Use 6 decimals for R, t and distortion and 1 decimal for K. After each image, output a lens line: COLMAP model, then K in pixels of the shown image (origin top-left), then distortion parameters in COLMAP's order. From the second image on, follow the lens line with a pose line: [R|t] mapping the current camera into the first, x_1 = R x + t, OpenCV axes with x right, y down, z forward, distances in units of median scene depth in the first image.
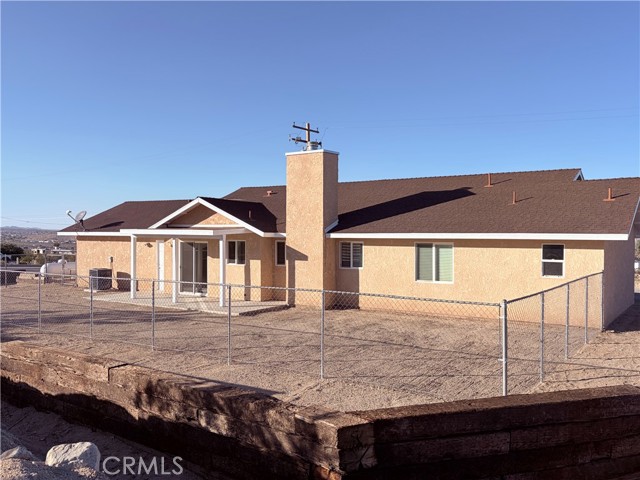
lens RADIAL K [[582.3, 0, 319.4], [0, 582.3, 239.7], [0, 0, 1]] dist [0.011112, 0.000000]
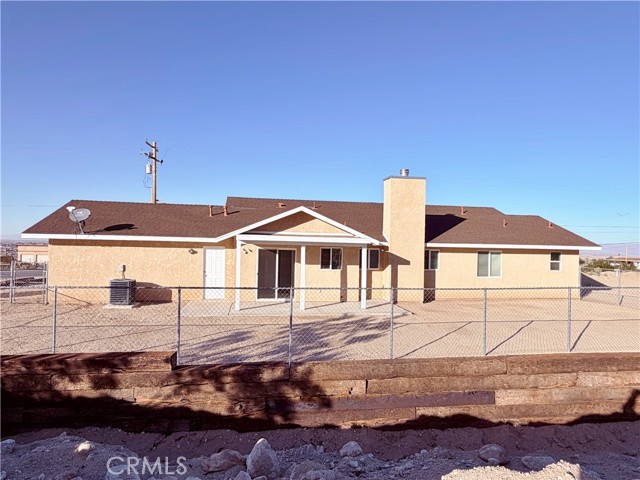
lens RADIAL K [[387.9, 0, 319.6], [0, 387.9, 240.0], [0, 0, 1]] dist [-0.005497, -0.000510]
pose [[0.729314, 0.015467, 0.684005, -0.710228], [-0.011588, 0.999880, -0.010253, -0.005997], [-0.684081, -0.000448, 0.729405, 0.515648]]
